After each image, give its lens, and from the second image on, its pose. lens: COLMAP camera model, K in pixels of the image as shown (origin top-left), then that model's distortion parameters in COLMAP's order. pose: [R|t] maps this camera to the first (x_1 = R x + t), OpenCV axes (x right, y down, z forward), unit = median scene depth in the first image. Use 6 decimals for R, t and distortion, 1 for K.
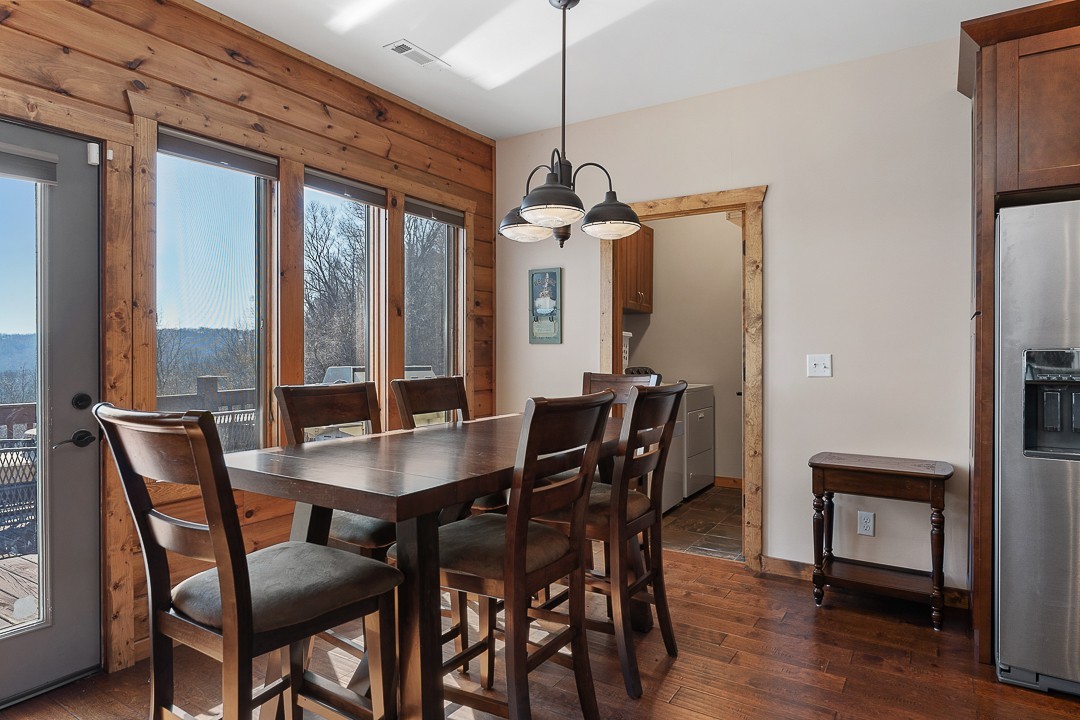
lens RADIAL K [[628.2, 0, 529.4], [0, 628.2, 357.5], [0, 0, 1]] dist [-0.003214, 0.000201]
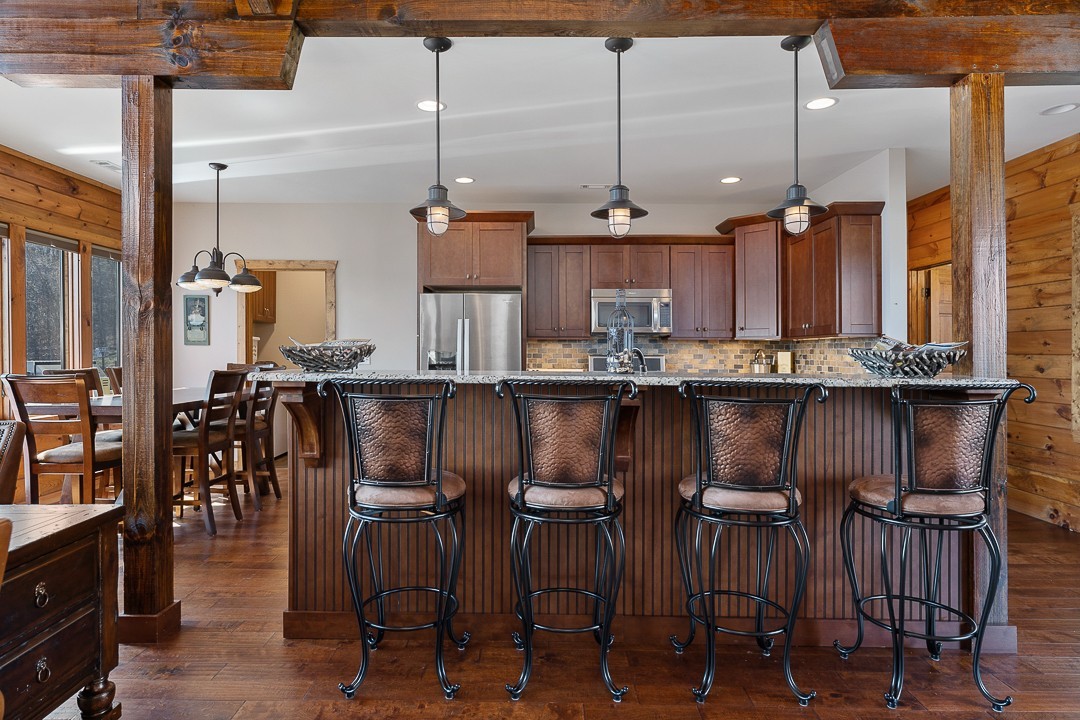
lens RADIAL K [[628.2, 0, 537.2], [0, 628.2, 368.2], [0, 0, 1]] dist [-0.003214, 0.000201]
pose [[0.841765, -0.008428, 0.539778, -0.130080], [-0.003270, 0.999780, 0.020711, -0.000509], [-0.539834, -0.019199, 0.841552, -0.918439]]
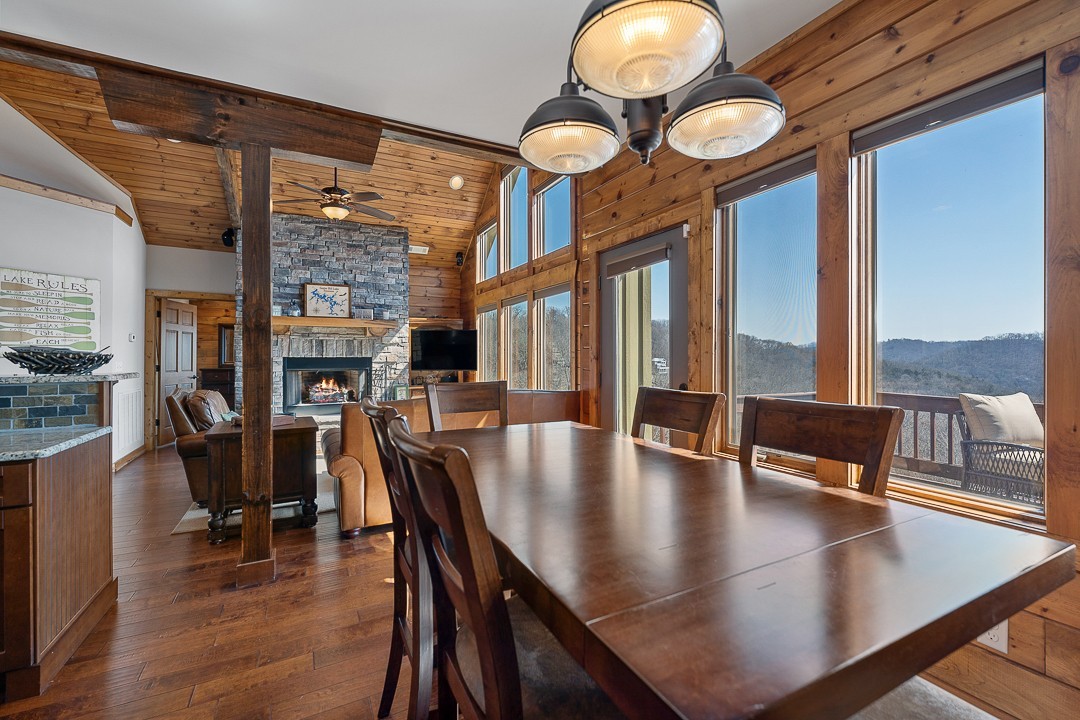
lens RADIAL K [[472.2, 0, 554.7], [0, 472.2, 353.7], [0, 0, 1]] dist [-0.007019, 0.000423]
pose [[-0.482493, 0.000399, -0.875900, 0.352517], [-0.003263, 0.999992, 0.002253, -0.014007], [0.875894, 0.003945, -0.482488, 0.912284]]
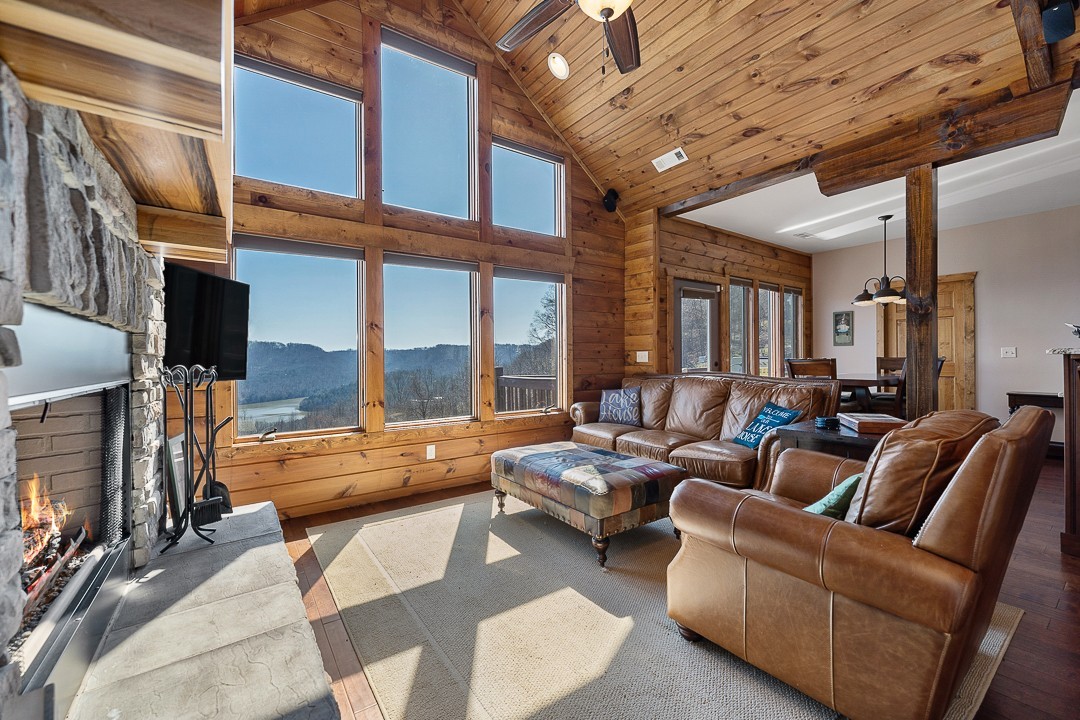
lens RADIAL K [[442.8, 0, 531.6], [0, 442.8, 362.0], [0, 0, 1]] dist [-0.002321, -0.000095]
pose [[0.929482, -0.004762, -0.368836, -0.541358], [0.004848, 0.999988, -0.000693, 0.040528], [0.368835, -0.001144, 0.929494, -1.093681]]
